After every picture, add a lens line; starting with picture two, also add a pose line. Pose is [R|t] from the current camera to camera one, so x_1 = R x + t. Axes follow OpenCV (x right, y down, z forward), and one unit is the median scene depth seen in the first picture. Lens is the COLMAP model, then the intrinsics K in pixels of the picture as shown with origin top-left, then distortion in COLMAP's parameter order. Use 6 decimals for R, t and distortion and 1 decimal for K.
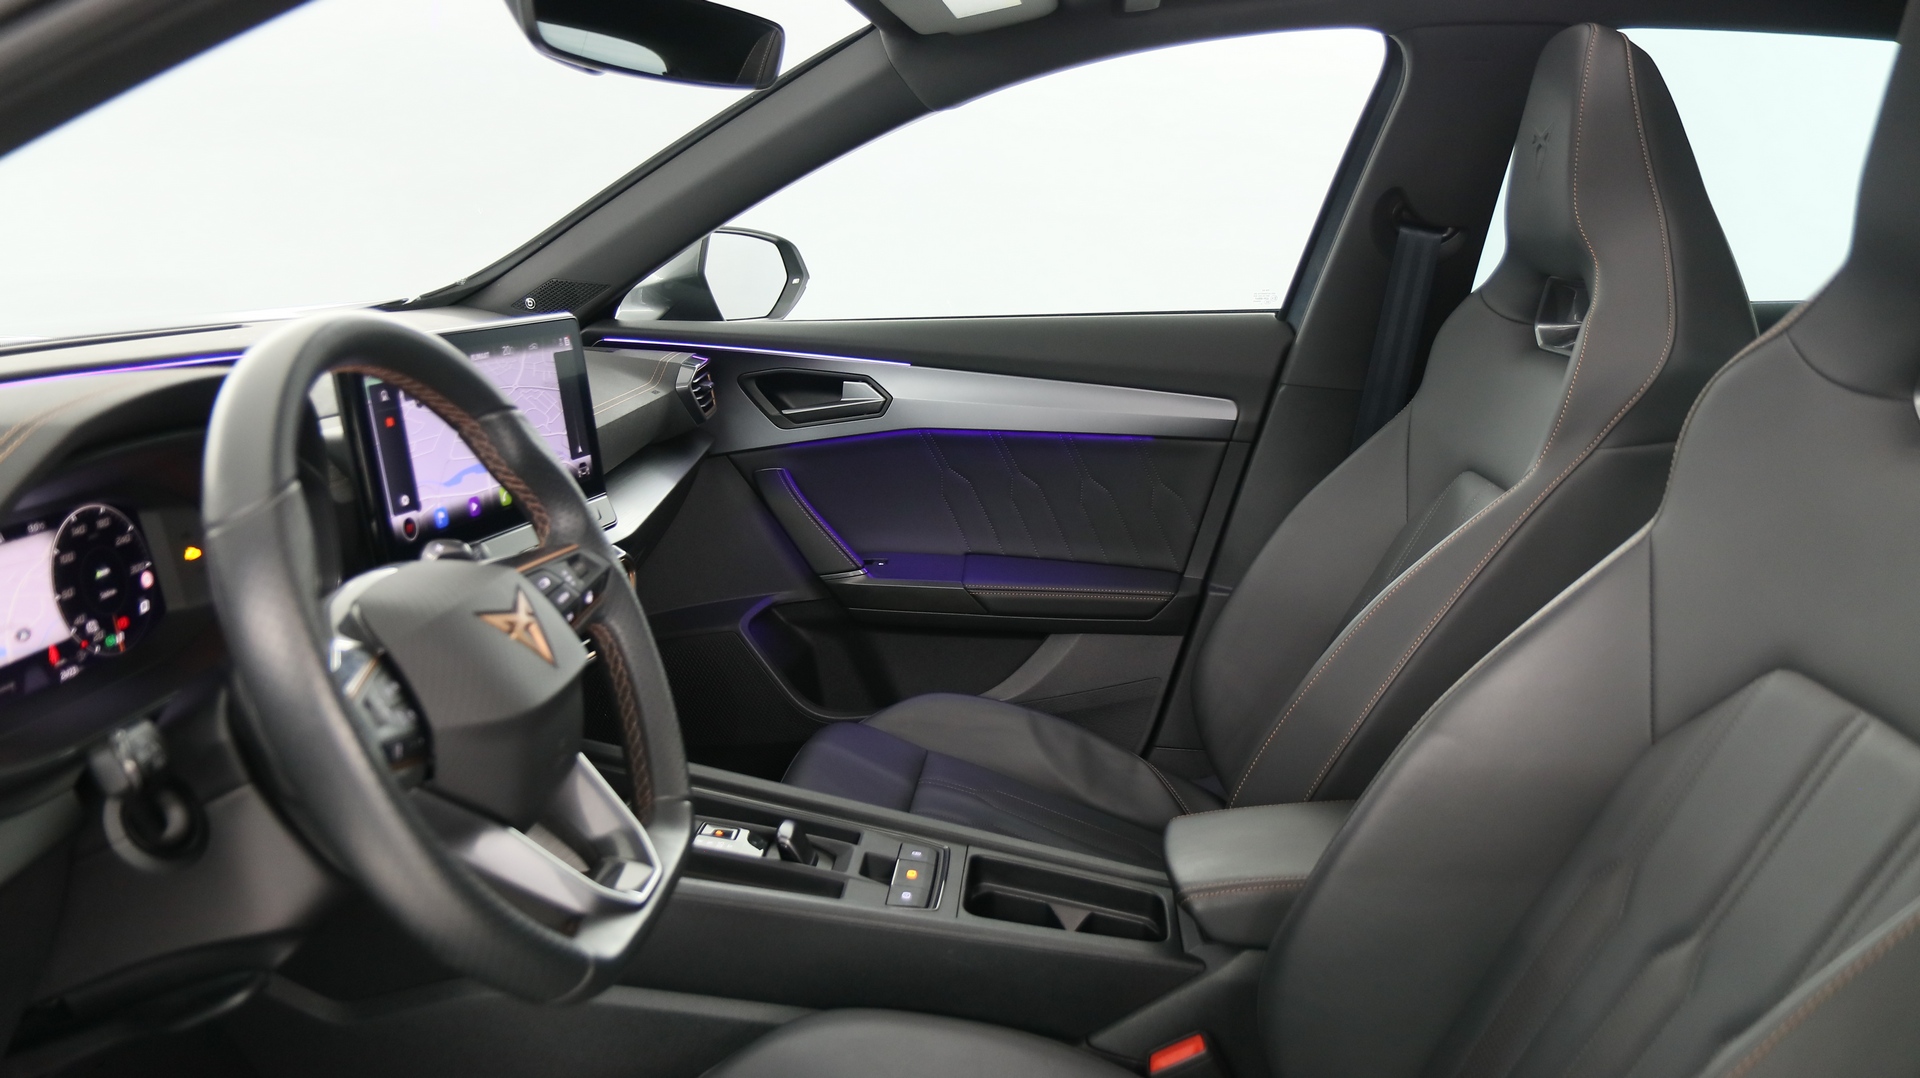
lens RADIAL K [[1489.1, 0, 952.0], [0, 1489.1, 539.5], [0, 0, 1]] dist [0.000256, -0.000505]
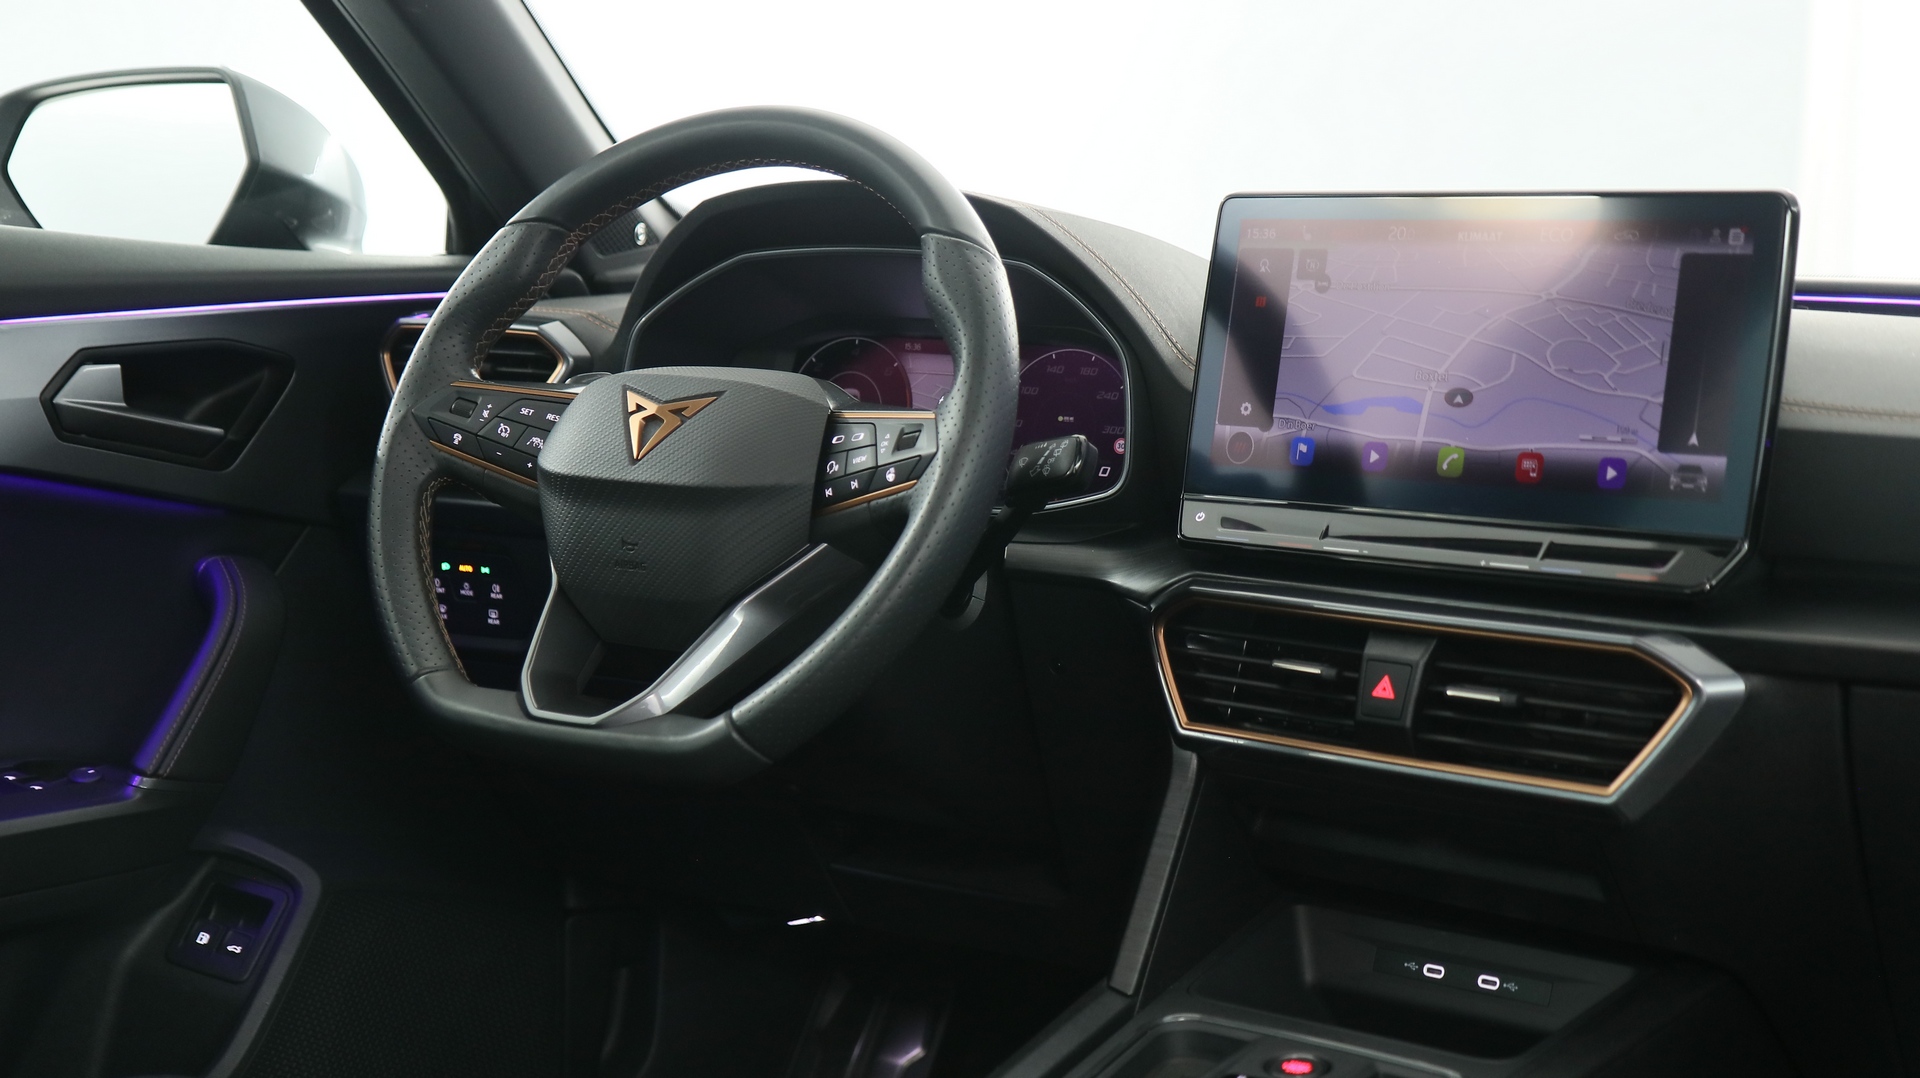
lens RADIAL K [[2843.0, 0, 950.3], [0, 2843.0, 539.5], [0, 0, 1]] dist [0.011457, 0.000000]
pose [[-0.470273, 0.030573, -0.881991, 0.934458], [-0.238294, 0.957879, 0.160261, -0.154527], [0.849741, 0.285539, -0.443180, 1.524116]]
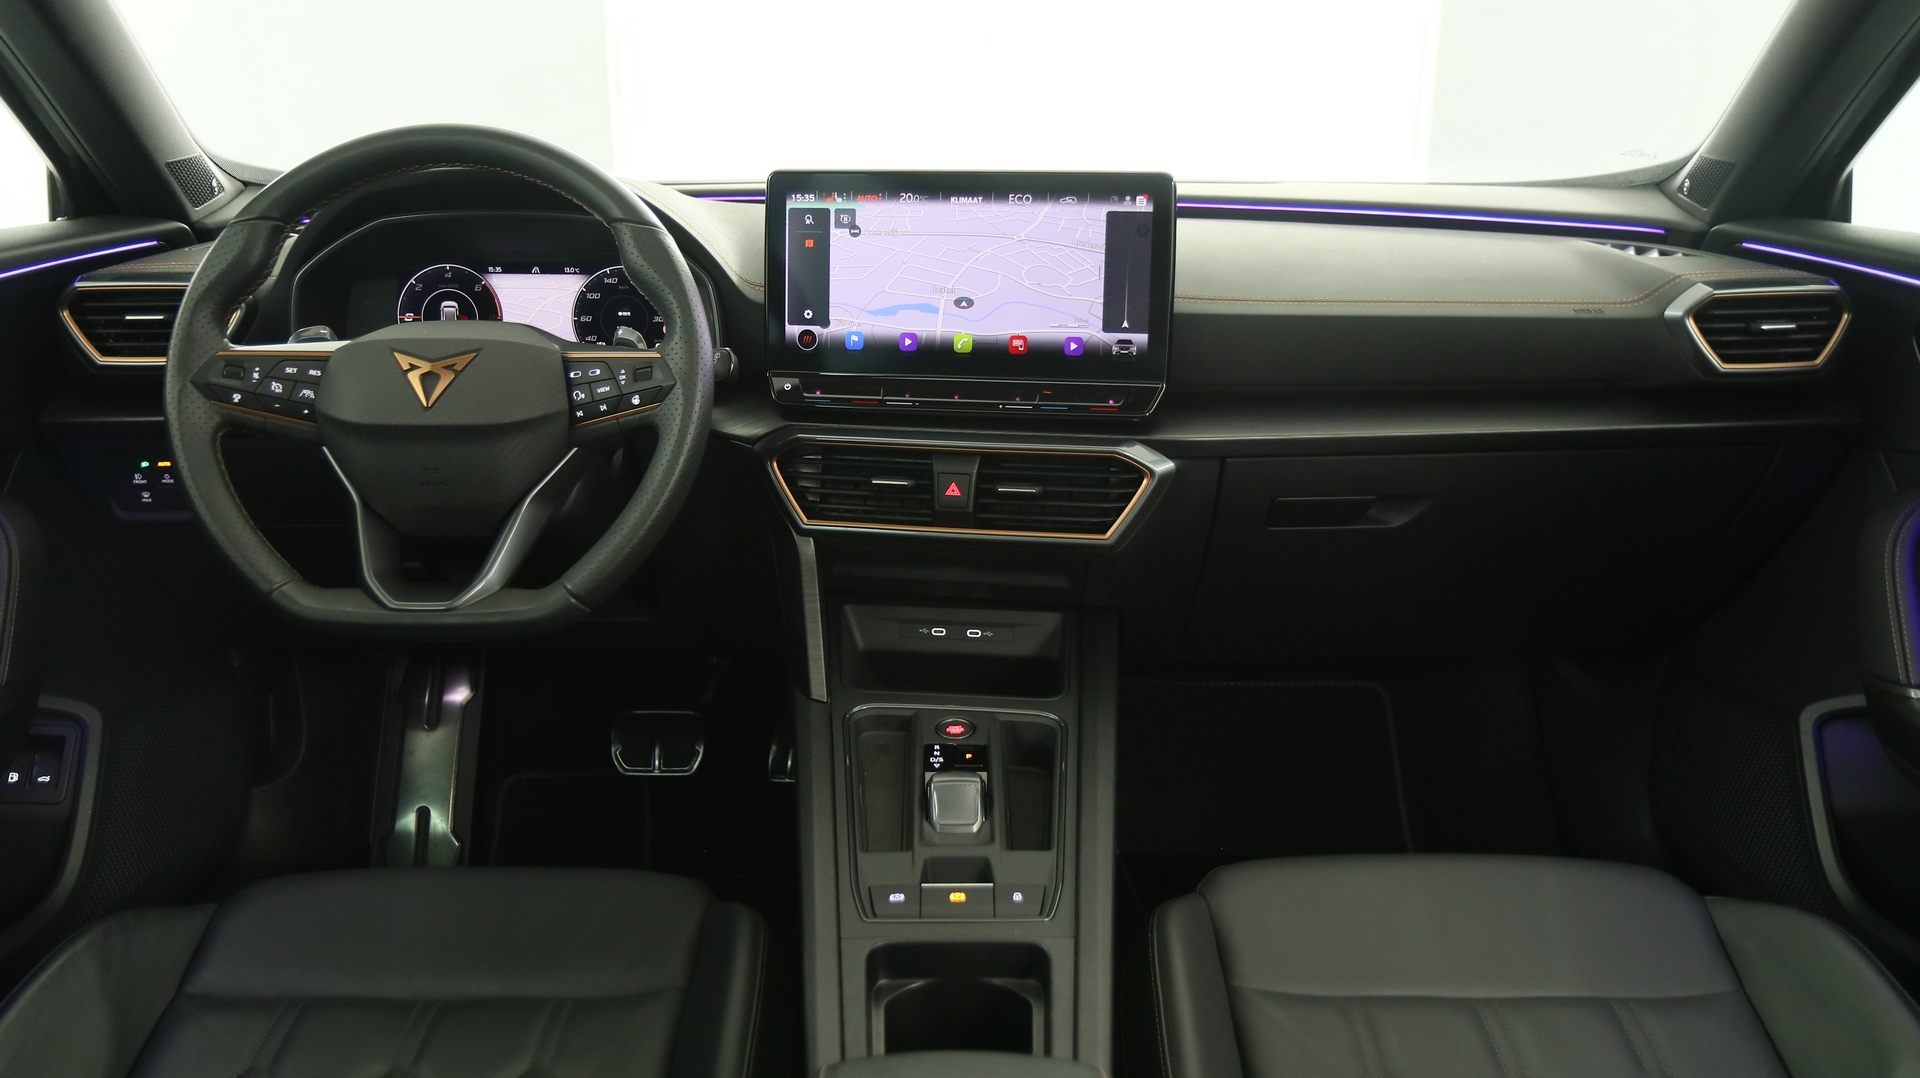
lens RADIAL K [[1489.1, 0, 936.2], [0, 1489.1, 535.7], [0, 0, 1]] dist [0.000256, -0.000505]
pose [[0.072023, 0.265087, -0.961531, 0.779267], [-0.213858, 0.945718, 0.244708, -0.166323], [0.974206, 0.188006, 0.124805, 0.994086]]
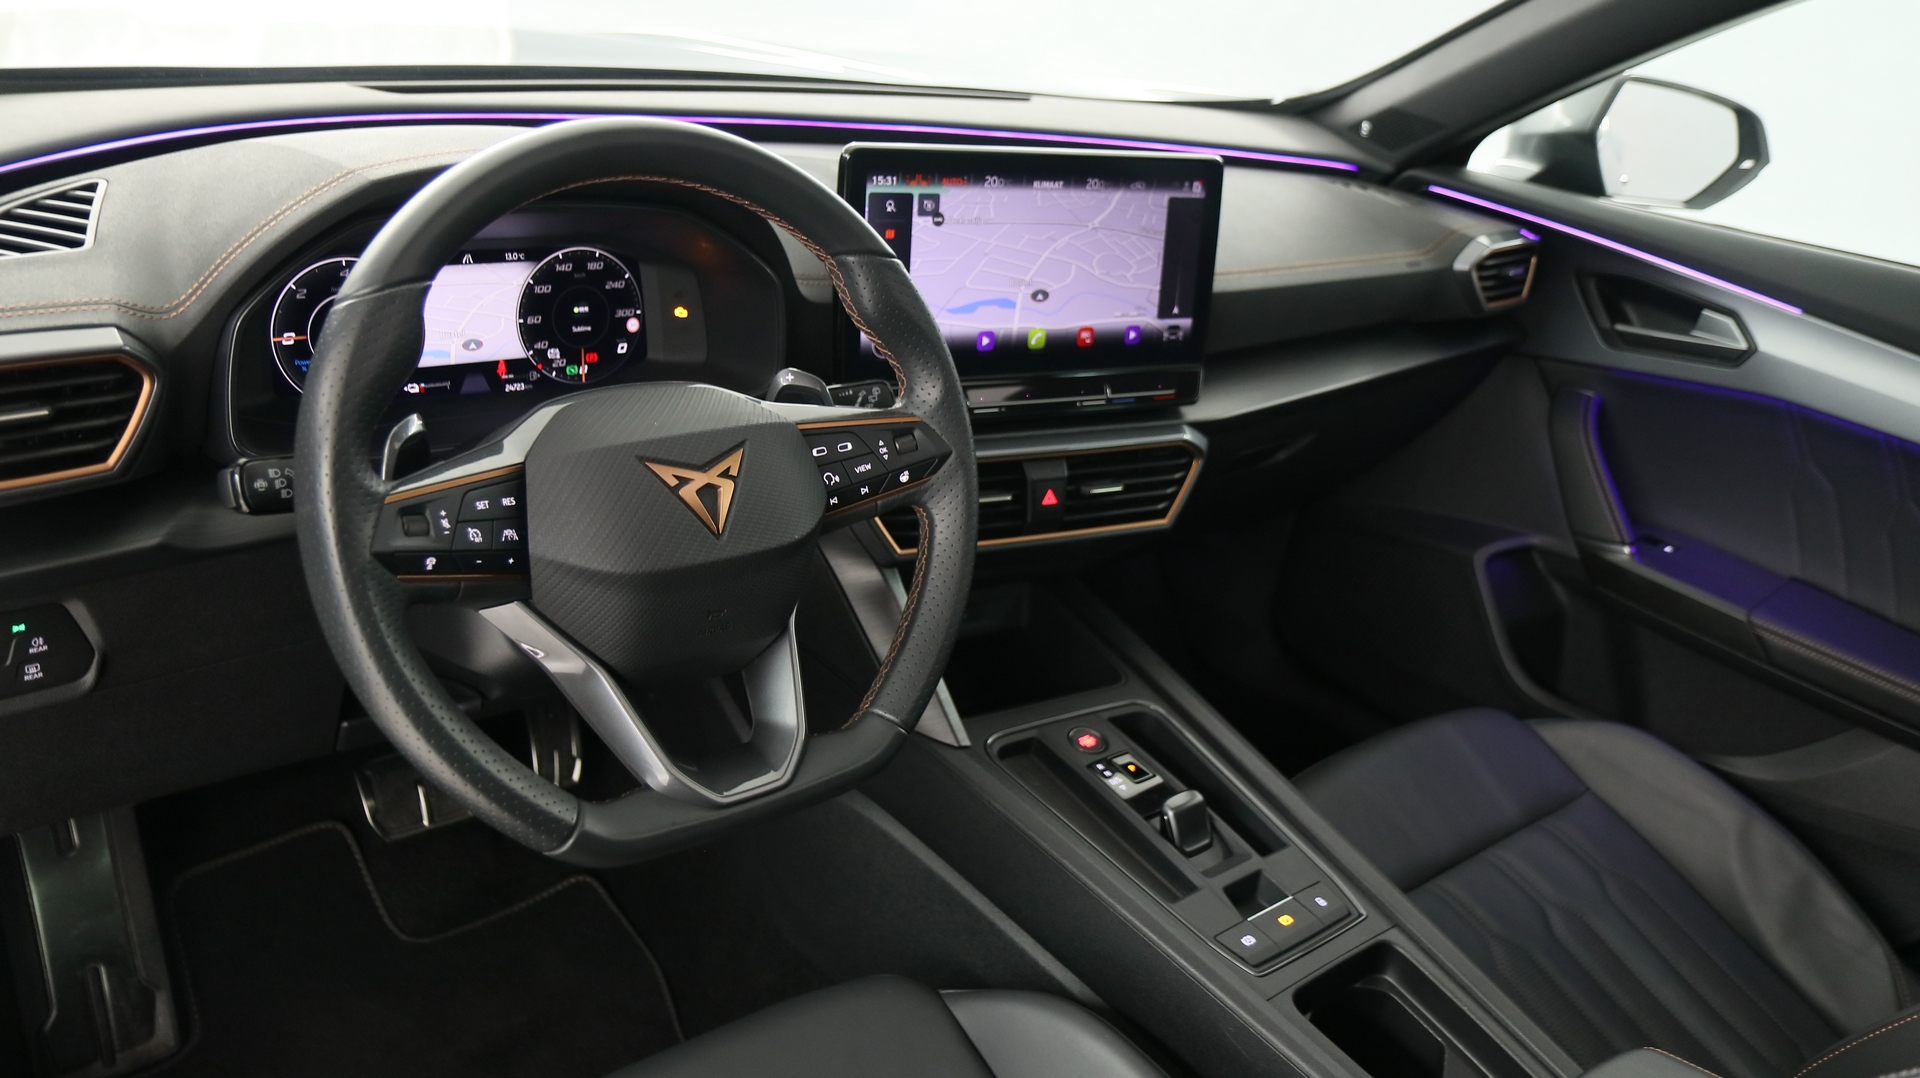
lens RADIAL K [[1489.1, 0, 954.2], [0, 1489.1, 535.7], [0, 0, 1]] dist [0.000256, -0.000505]
pose [[0.690773, 0.363016, -0.625342, 0.327036], [-0.270231, 0.931782, 0.242401, -0.142150], [0.670677, 0.001543, 0.741748, 0.310728]]
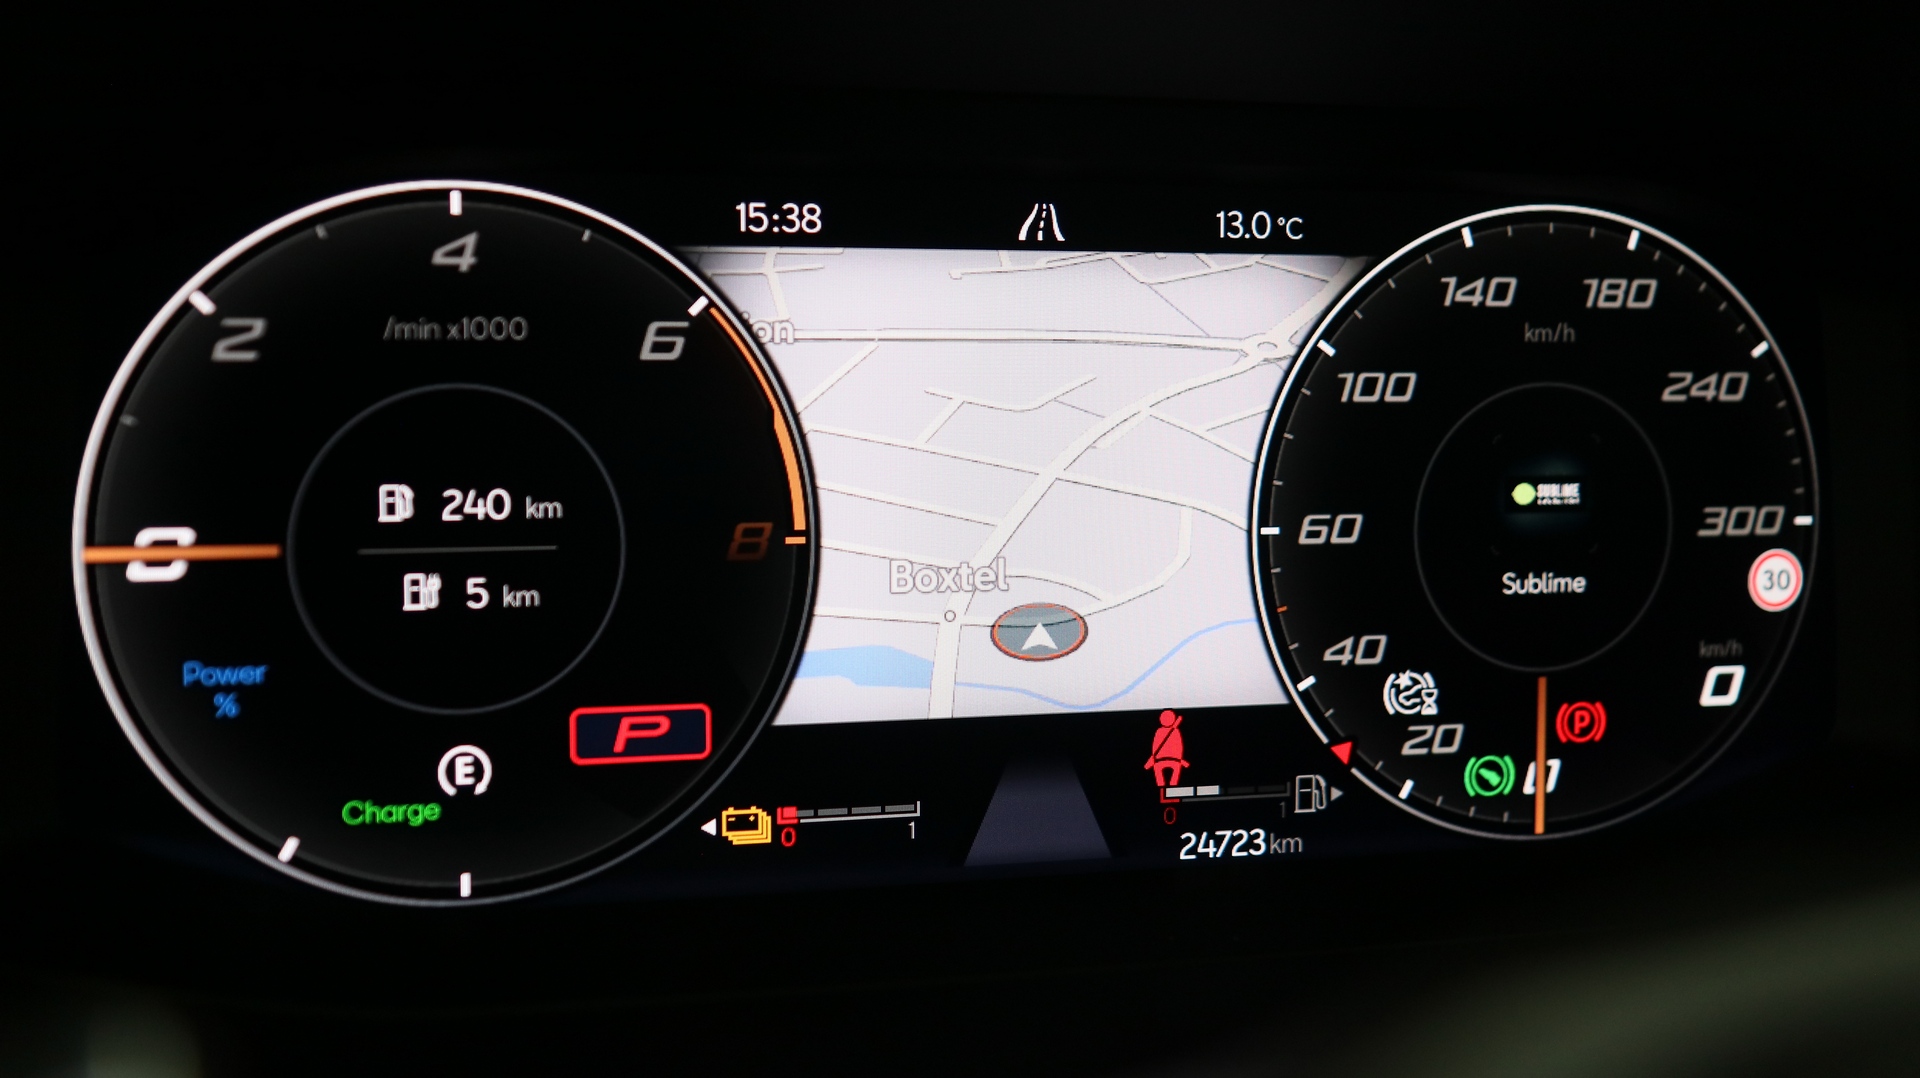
lens RADIAL K [[2519.3, 0, 963.2], [0, 2519.3, 542.0], [0, 0, 1]] dist [0.016025, 0.000000]
pose [[0.362285, 0.205659, -0.909095, -0.203965], [-0.233093, 0.964352, 0.125269, 0.001009], [0.902451, 0.166521, 0.397308, 0.651789]]
